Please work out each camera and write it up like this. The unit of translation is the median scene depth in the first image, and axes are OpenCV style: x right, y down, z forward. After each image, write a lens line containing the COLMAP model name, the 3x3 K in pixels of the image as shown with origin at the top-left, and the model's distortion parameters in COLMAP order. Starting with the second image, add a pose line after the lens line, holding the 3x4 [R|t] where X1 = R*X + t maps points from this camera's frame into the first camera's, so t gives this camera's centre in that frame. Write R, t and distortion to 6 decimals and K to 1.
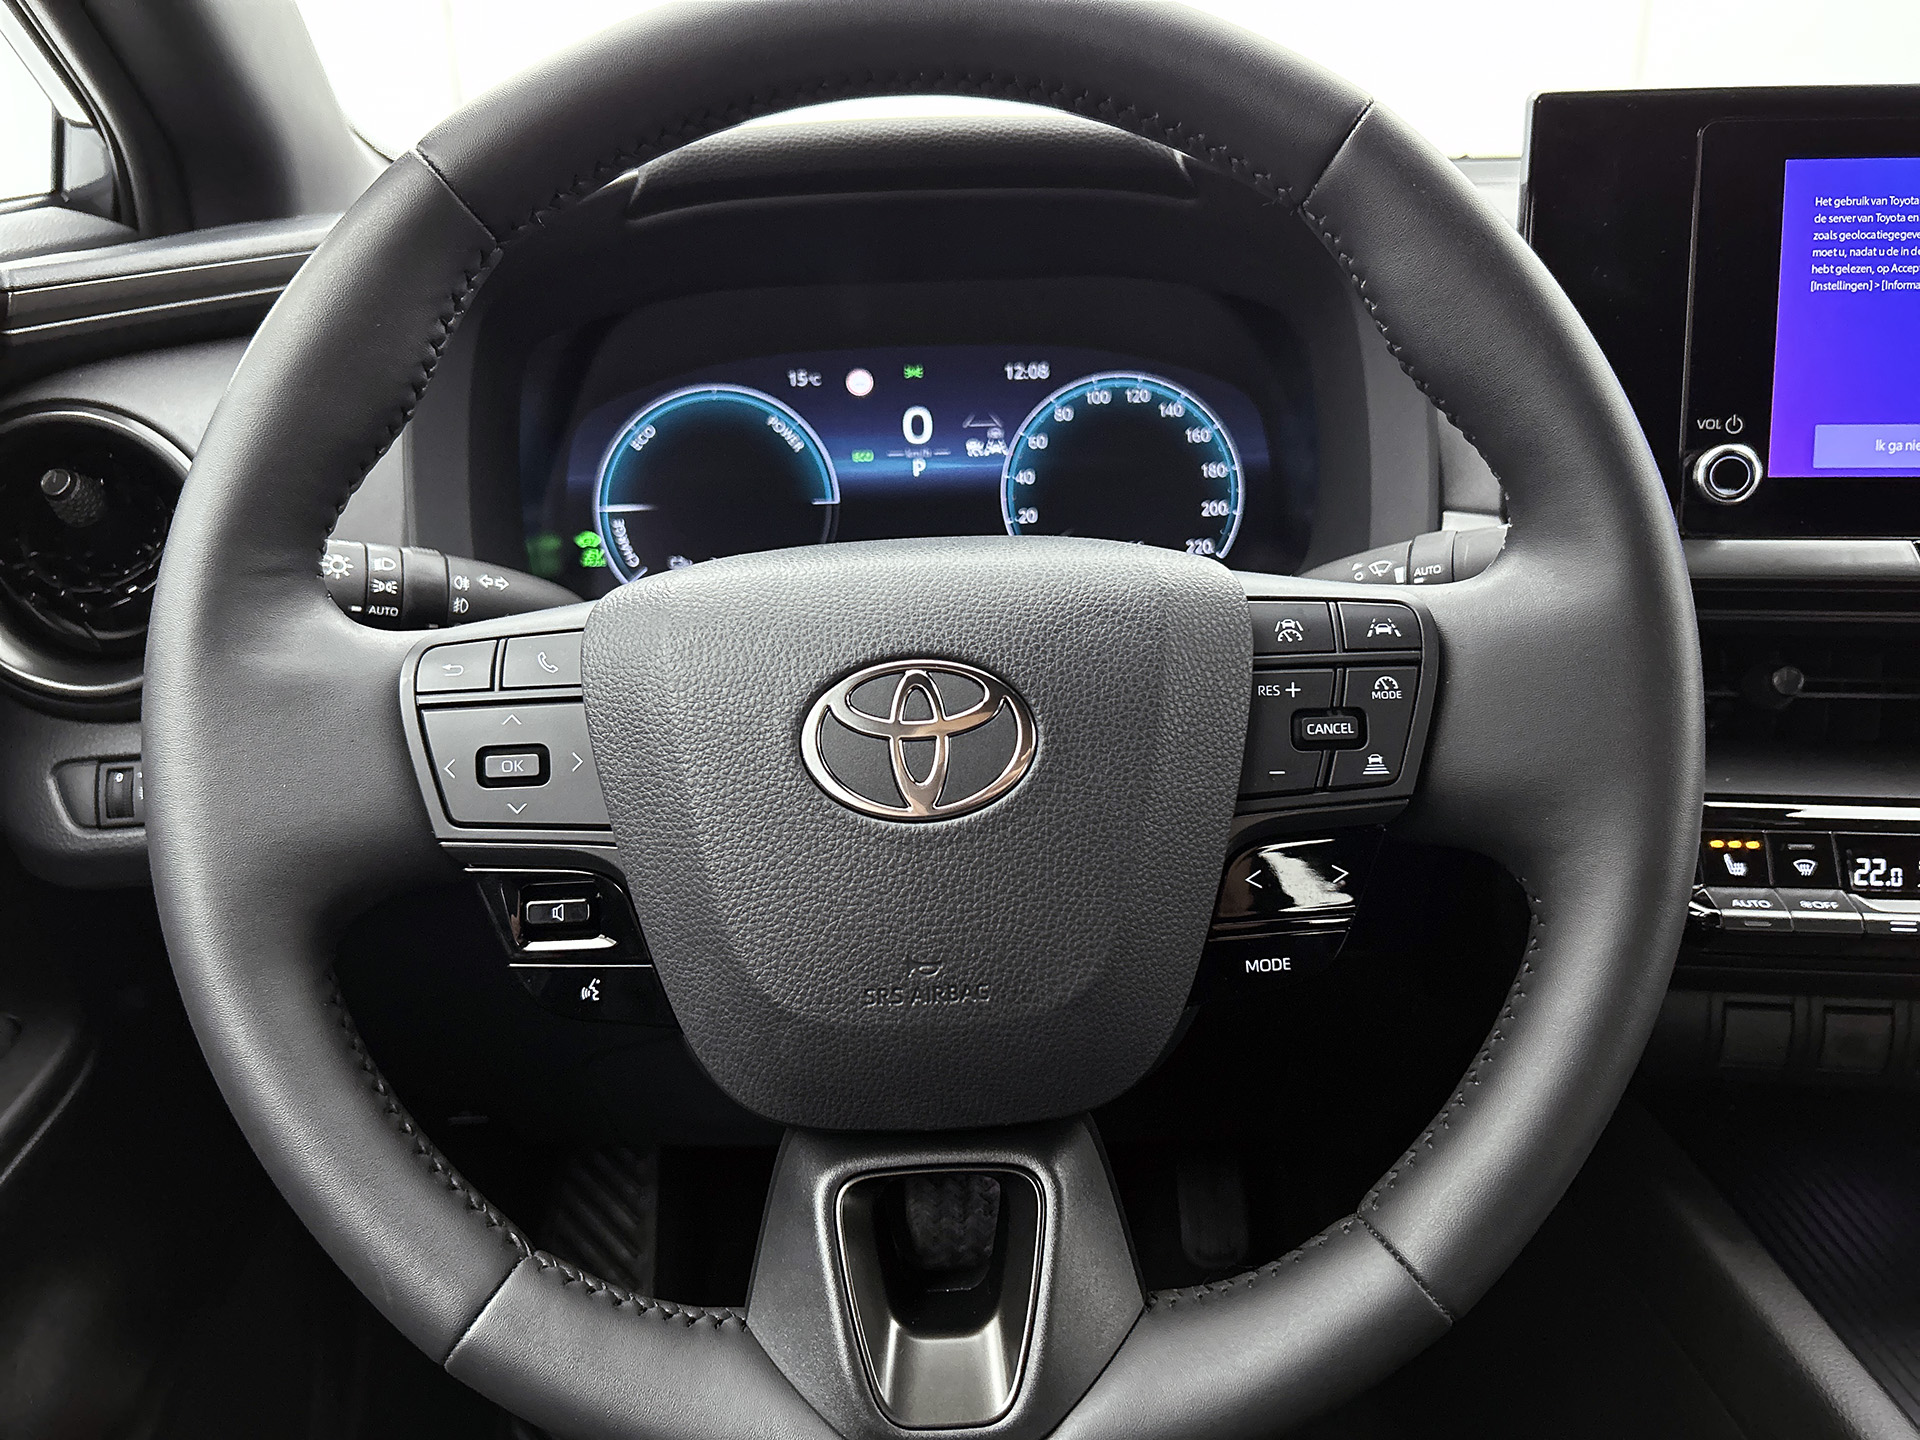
lens RADIAL K [[1499.4, 0, 957.1], [0, 1499.4, 705.9], [0, 0, 1]] dist [0.067324, -0.077134]
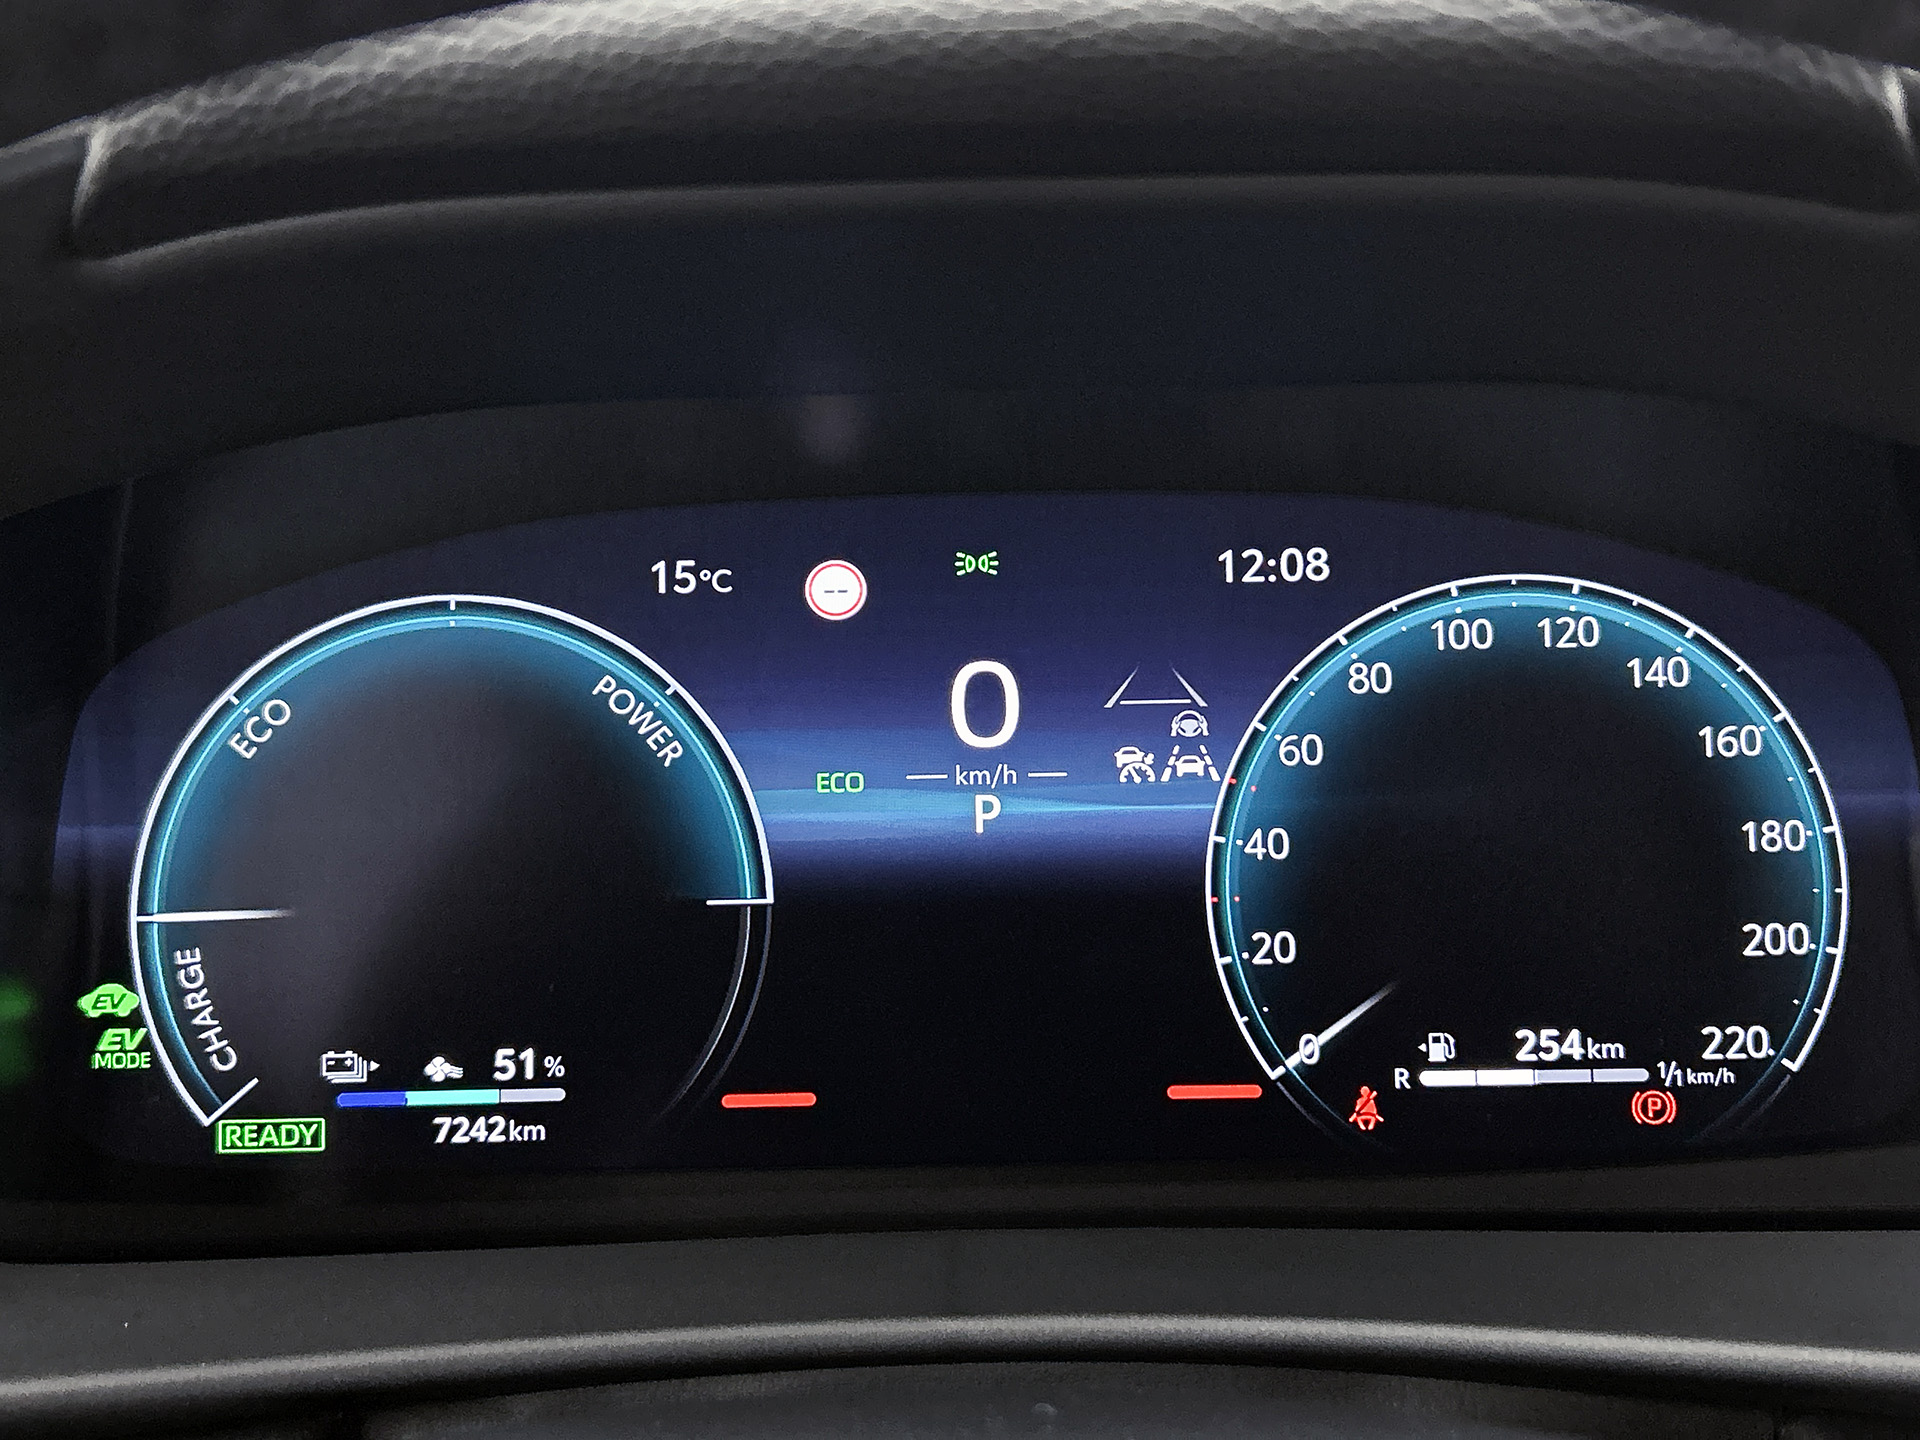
lens RADIAL K [[2278.6, 0, 985.2], [0, 2278.6, 685.2], [0, 0, 1]] dist [0.080206, 0.000000]
pose [[0.999841, 0.013252, -0.011971, -0.024627], [-0.013269, 0.999911, -0.001331, -0.243493], [0.011952, 0.001490, 0.999927, 0.543219]]
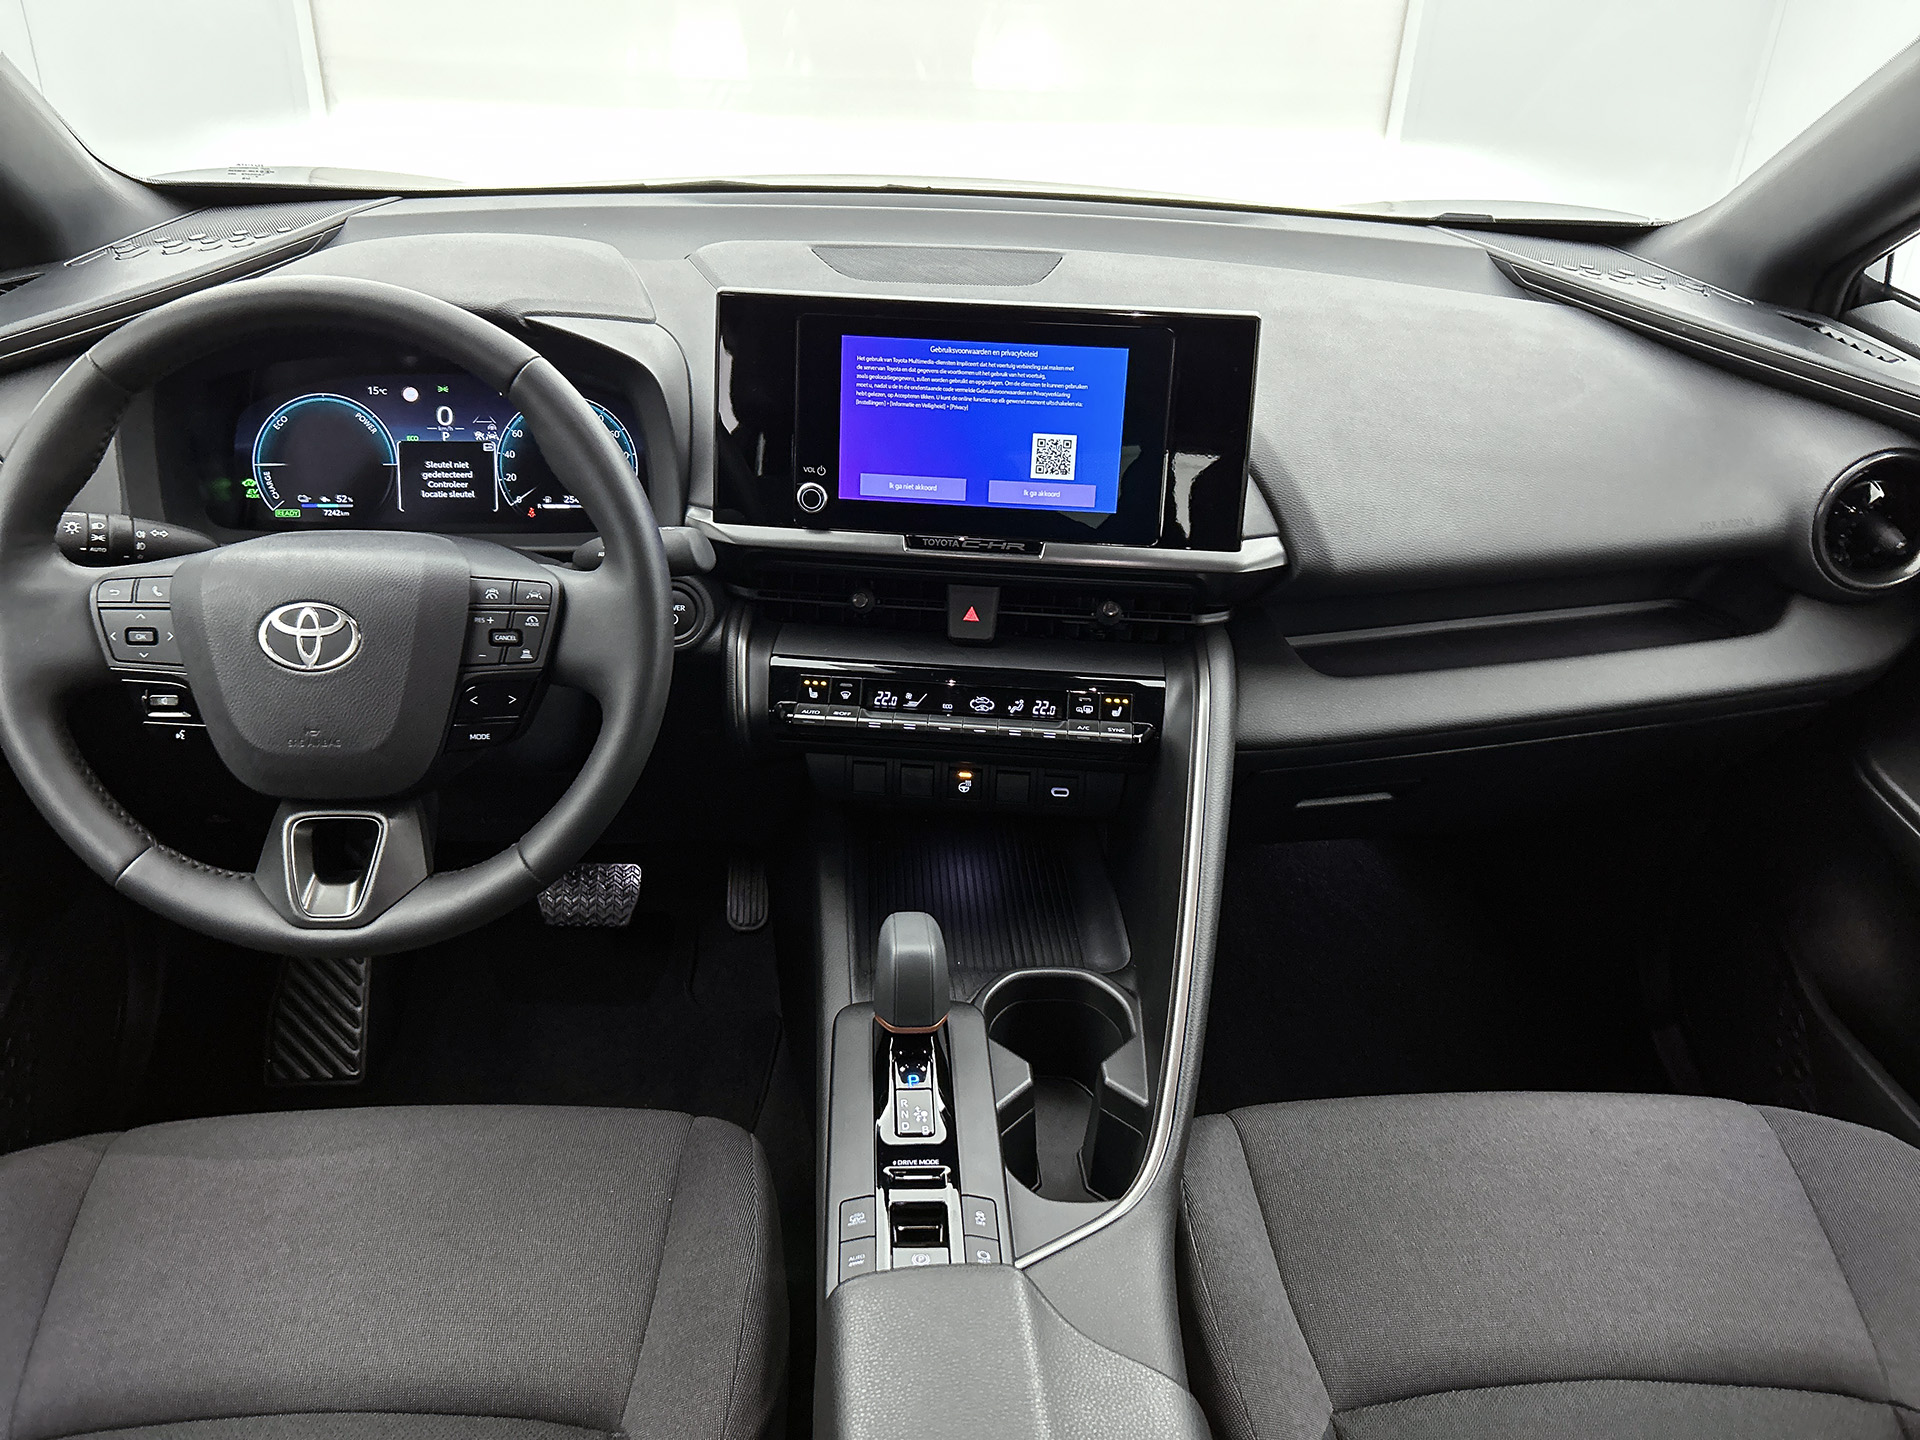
lens RADIAL K [[1499.4, 0, 959.5], [0, 1499.4, 733.8], [0, 0, 1]] dist [0.067324, -0.077134]
pose [[0.998318, 0.025440, 0.052090, 0.609039], [-0.033973, 0.984840, 0.170107, -0.190311], [-0.046972, -0.171591, 0.984048, -0.994776]]
